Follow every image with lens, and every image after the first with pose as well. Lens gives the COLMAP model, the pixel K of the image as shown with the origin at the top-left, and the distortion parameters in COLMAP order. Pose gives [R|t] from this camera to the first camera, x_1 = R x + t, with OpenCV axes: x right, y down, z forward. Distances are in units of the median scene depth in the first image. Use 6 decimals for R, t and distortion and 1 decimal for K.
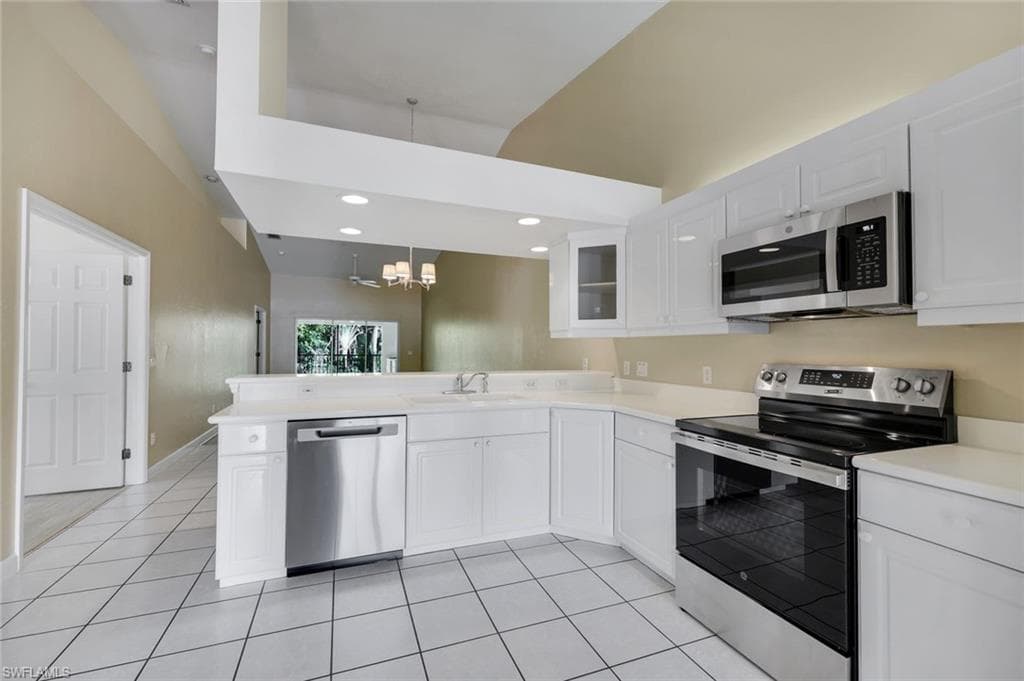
lens RADIAL K [[423.0, 0, 505.7], [0, 423.0, 341.7], [0, 0, 1]] dist [0.000711, 0.000074]
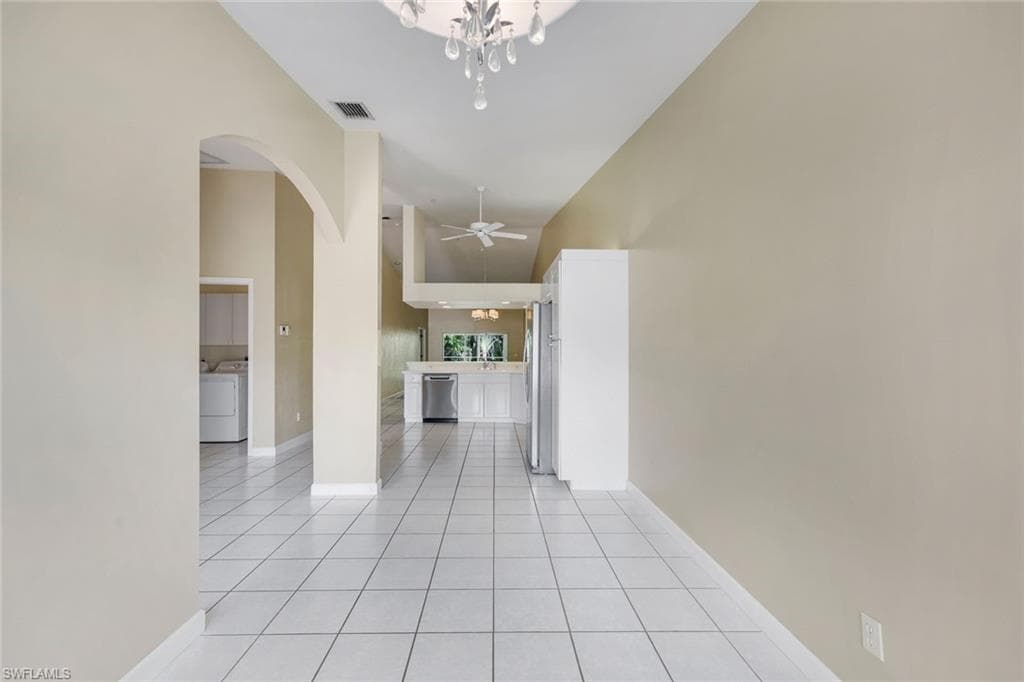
lens RADIAL K [[423.0, 0, 505.7], [0, 423.0, 342.2], [0, 0, 1]] dist [0.000711, 0.000074]
pose [[0.941286, -0.009752, -0.337469, 0.991067], [0.006812, 0.999928, -0.009898, -0.018252], [0.337541, 0.007018, 0.941285, -1.544417]]
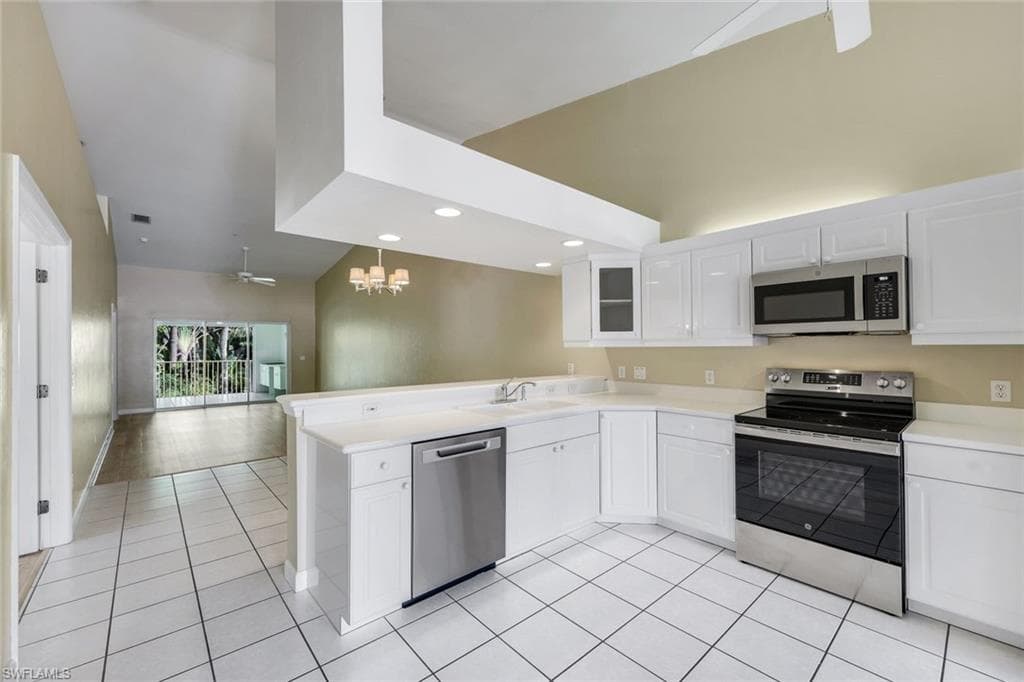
lens RADIAL K [[415.1, 0, 506.2], [0, 415.1, 343.0], [0, 0, 1]] dist [-0.000740, 0.000106]
pose [[0.941841, -0.008787, 0.335945, -0.507058], [0.007298, 0.999957, 0.005693, -0.034431], [-0.335980, -0.002910, 0.941865, 0.041410]]
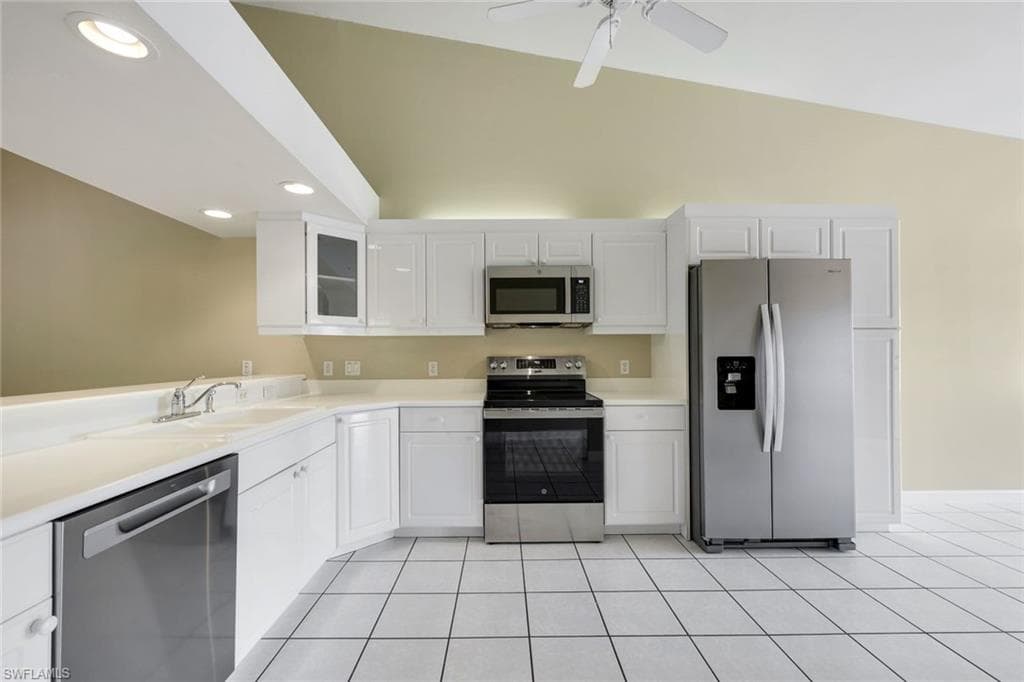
lens RADIAL K [[427.9, 0, 506.4], [0, 427.9, 347.3], [0, 0, 1]] dist [0.001002, 0.000111]
pose [[0.355470, -0.000834, 0.934687, -0.605130], [-0.005067, 0.999983, 0.002819, 0.012493], [-0.934674, -0.005738, 0.355460, 0.361427]]
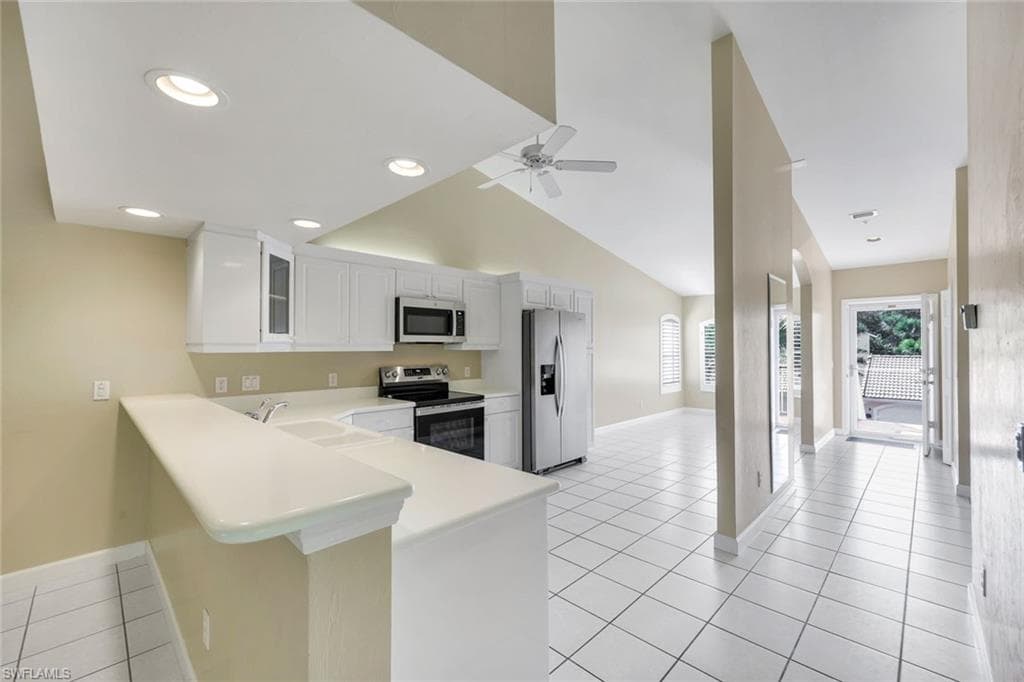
lens RADIAL K [[423.0, 0, 505.7], [0, 423.0, 342.2], [0, 0, 1]] dist [0.000711, 0.000074]
pose [[-0.399501, 0.003201, 0.916727, -0.991651], [-0.014834, 0.999840, -0.009956, -0.036035], [-0.916613, -0.017576, -0.399390, 1.034731]]
